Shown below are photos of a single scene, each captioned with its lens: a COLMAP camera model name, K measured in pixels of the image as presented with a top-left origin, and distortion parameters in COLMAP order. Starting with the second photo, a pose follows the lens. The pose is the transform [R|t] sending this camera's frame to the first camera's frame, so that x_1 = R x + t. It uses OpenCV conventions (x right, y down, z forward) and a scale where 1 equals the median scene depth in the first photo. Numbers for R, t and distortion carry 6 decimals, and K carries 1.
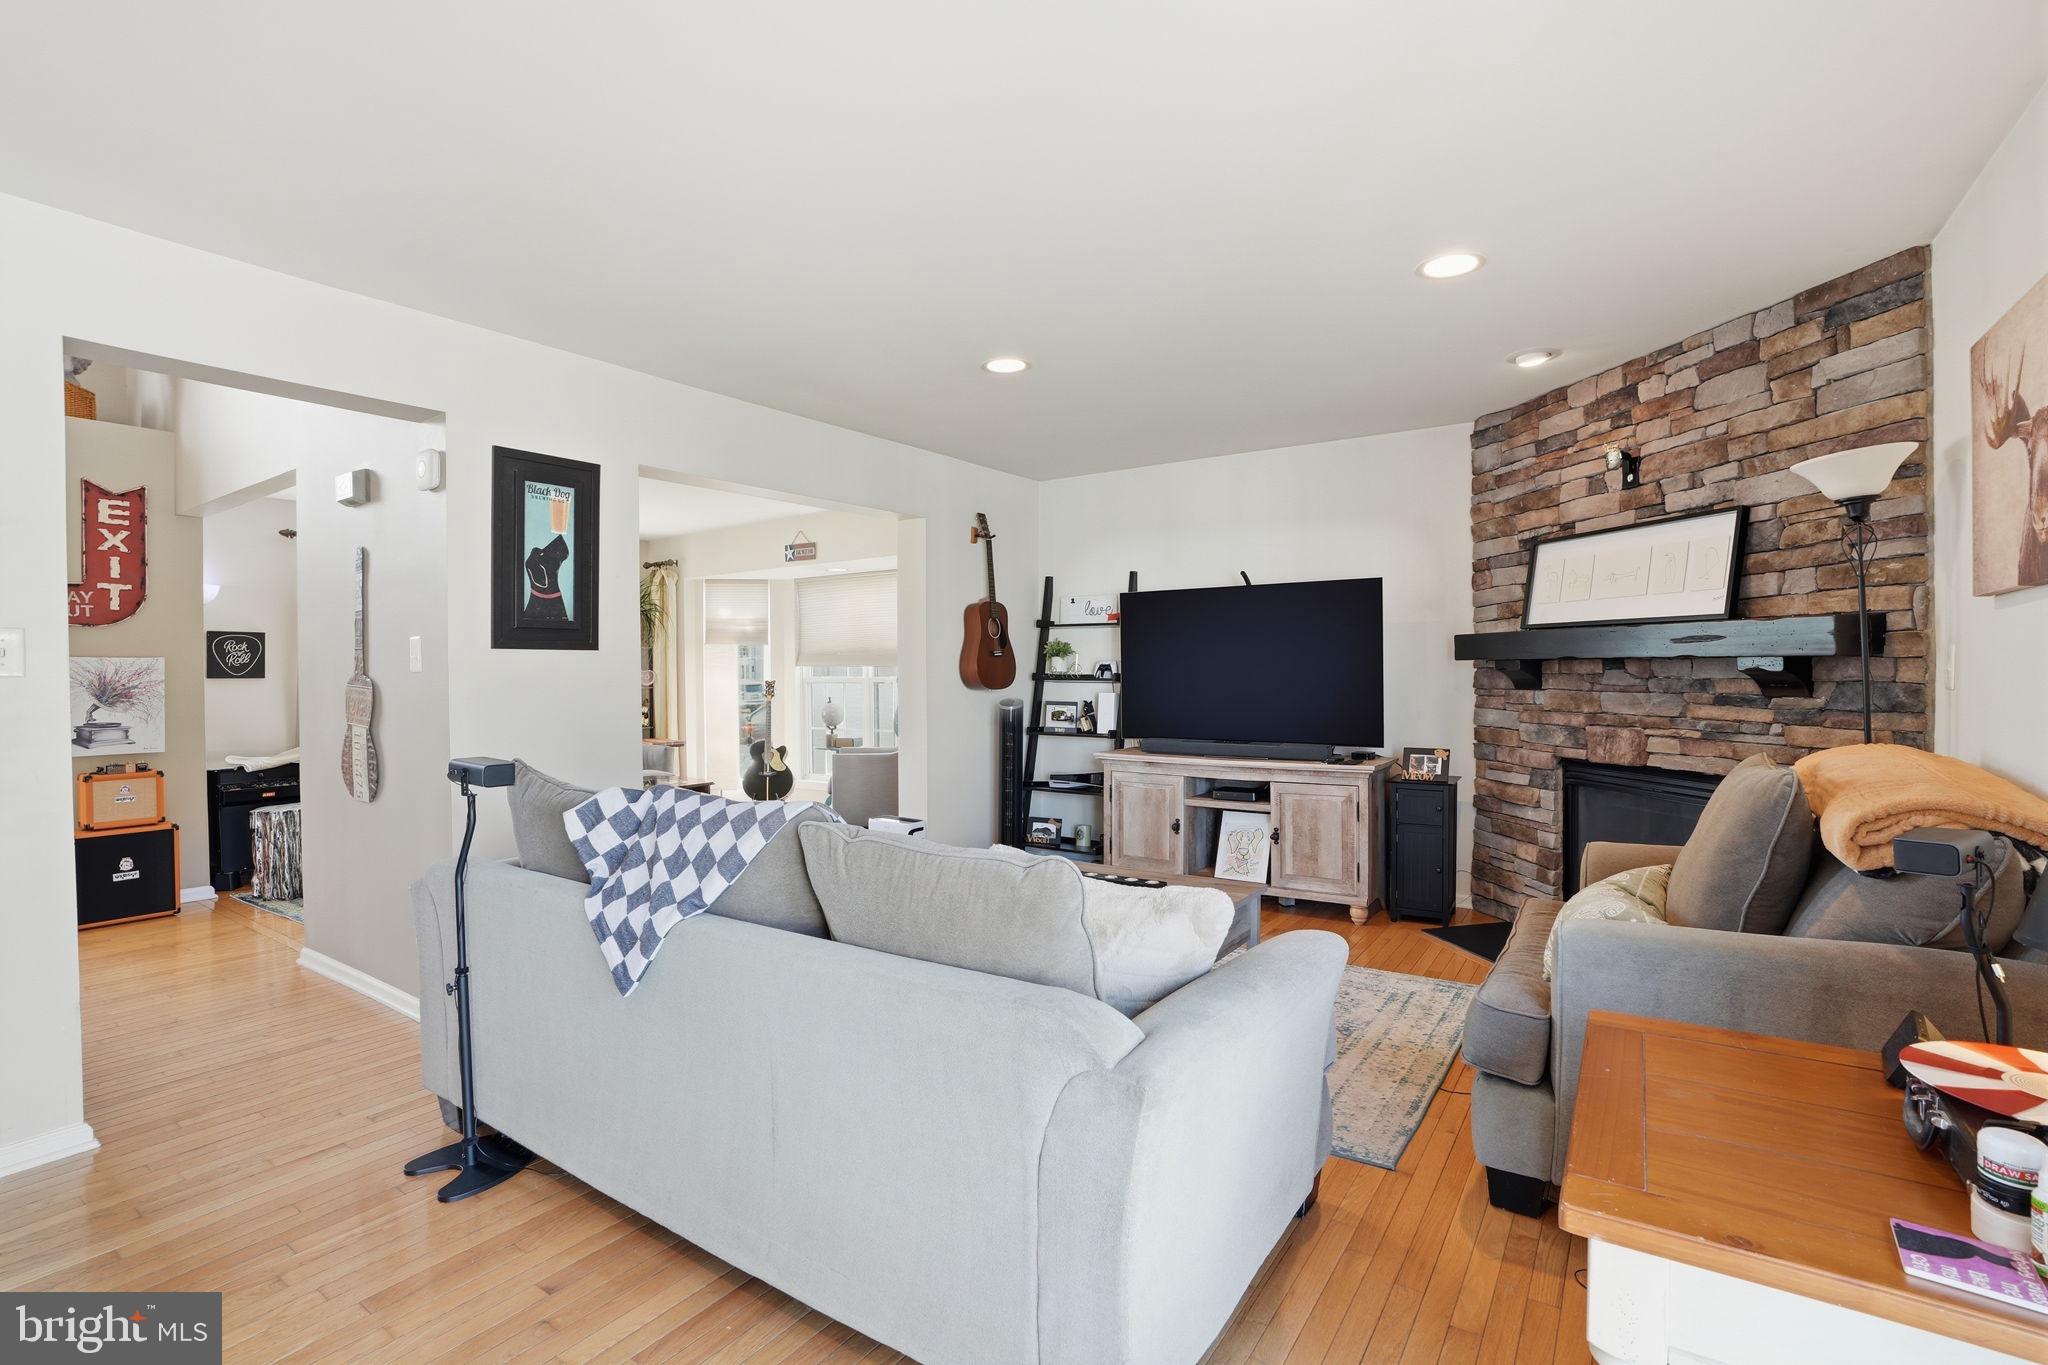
lens RADIAL K [[949.1, 0, 1018.3], [0, 949.1, 680.5], [0, 0, 1]] dist [-0.049334, 0.014100]
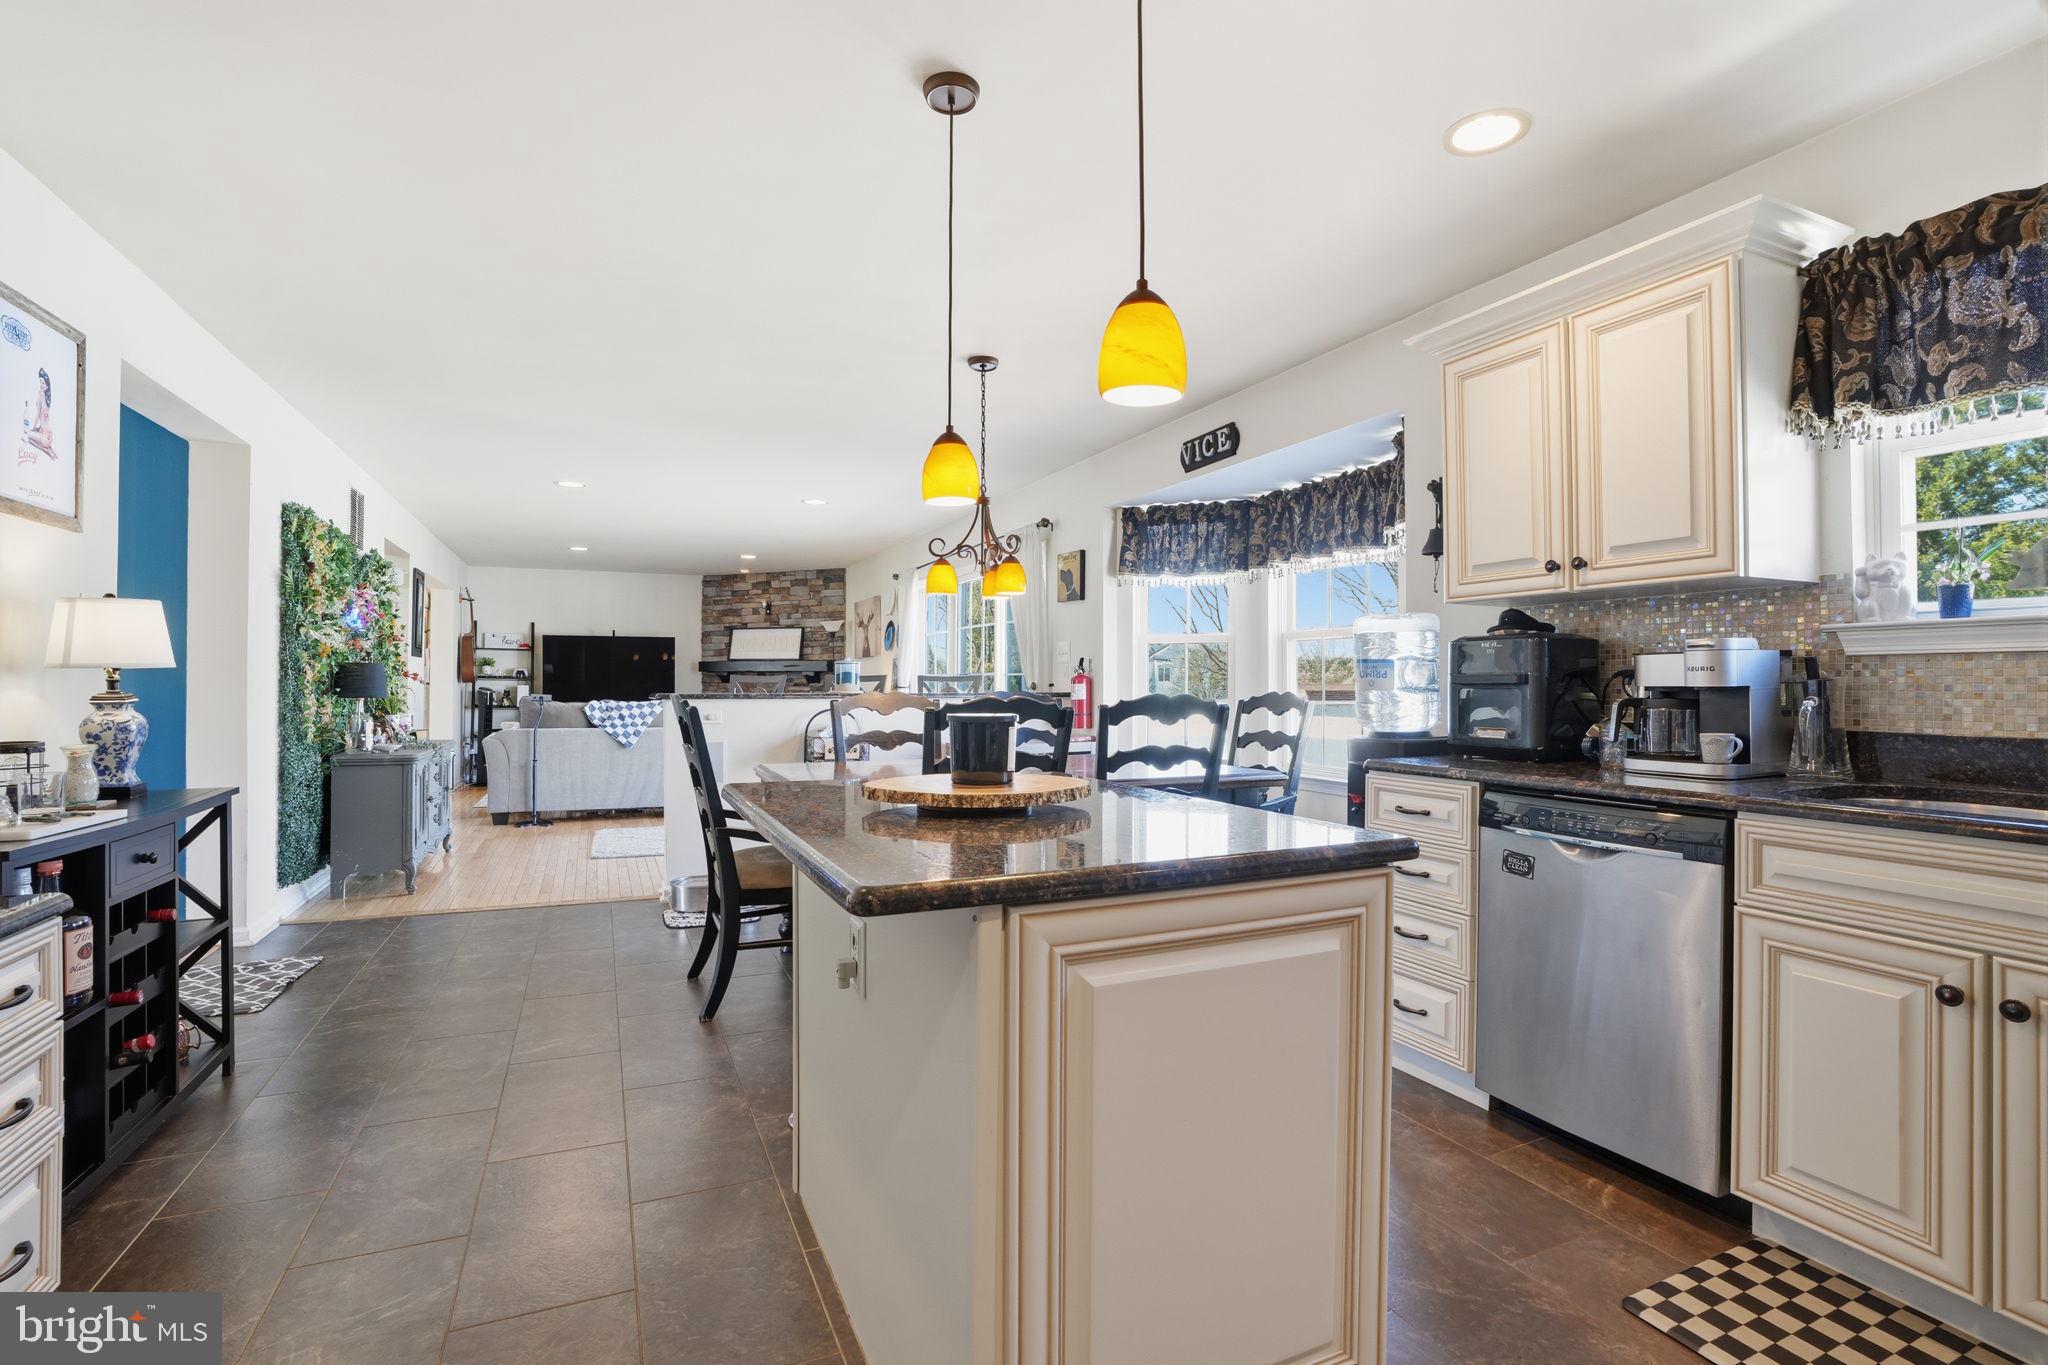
lens RADIAL K [[949.1, 0, 1022.7], [0, 949.1, 678.1], [0, 0, 1]] dist [-0.049334, 0.014100]
pose [[0.535122, 0.019061, 0.844560, -1.470922], [0.004186, 0.999673, -0.025214, 0.077150], [-0.844764, 0.017028, 0.534868, -1.319975]]
